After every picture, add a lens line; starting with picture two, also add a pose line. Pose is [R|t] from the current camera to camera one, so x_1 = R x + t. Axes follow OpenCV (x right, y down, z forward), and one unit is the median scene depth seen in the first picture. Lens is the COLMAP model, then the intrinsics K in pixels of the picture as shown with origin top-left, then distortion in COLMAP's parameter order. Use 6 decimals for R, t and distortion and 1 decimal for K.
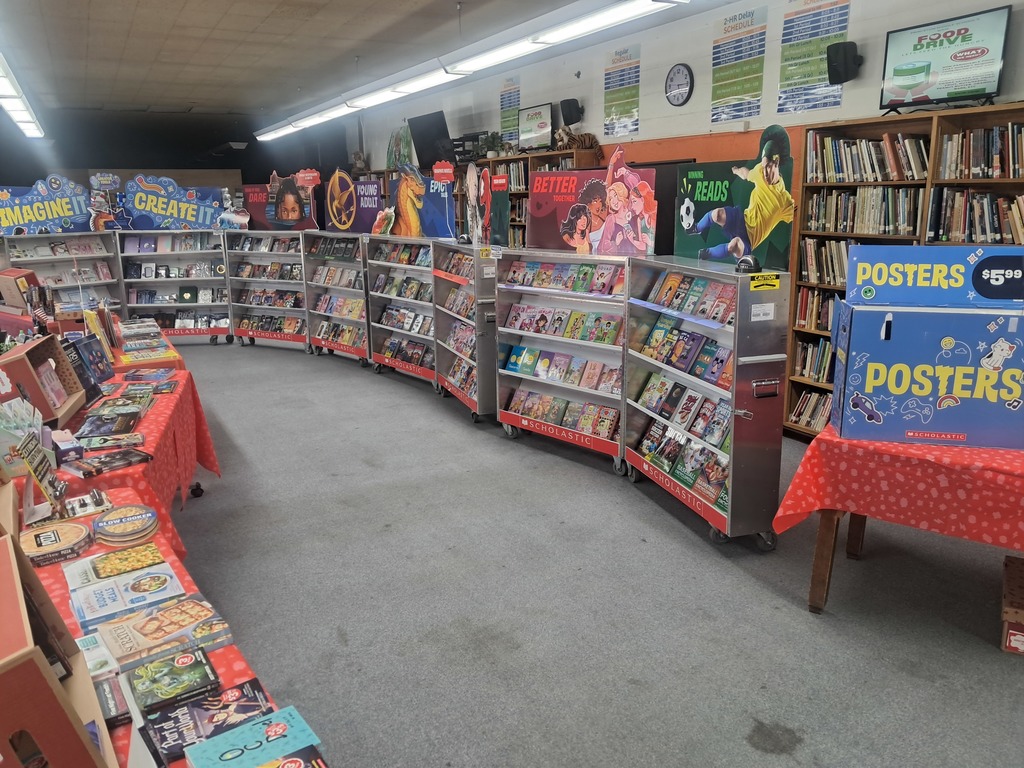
lens RADIAL K [[806.9, 0, 512.0], [0, 806.9, 384.0], [0, 0, 1]] dist [0.007652, -0.011228]
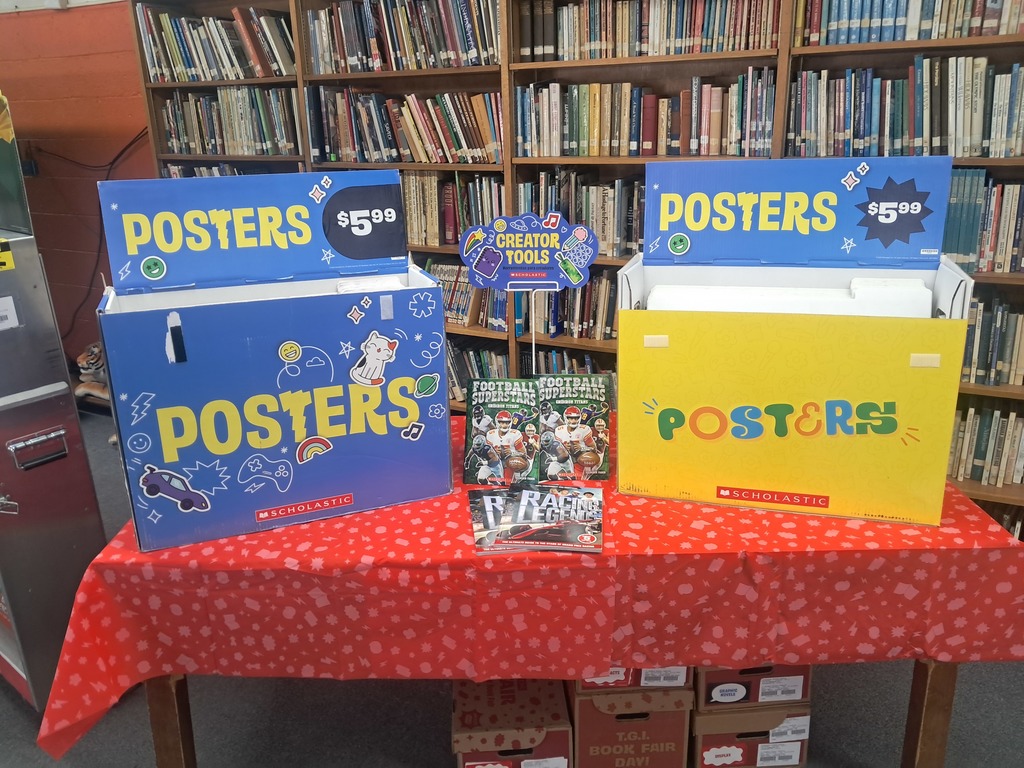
lens RADIAL K [[806.9, 0, 512.0], [0, 806.9, 384.0], [0, 0, 1]] dist [0.007652, -0.011228]
pose [[0.822204, -0.191541, 0.535997, 0.344023], [0.142299, 0.980947, 0.132264, -0.076828], [-0.551118, -0.032476, 0.833795, 0.426763]]
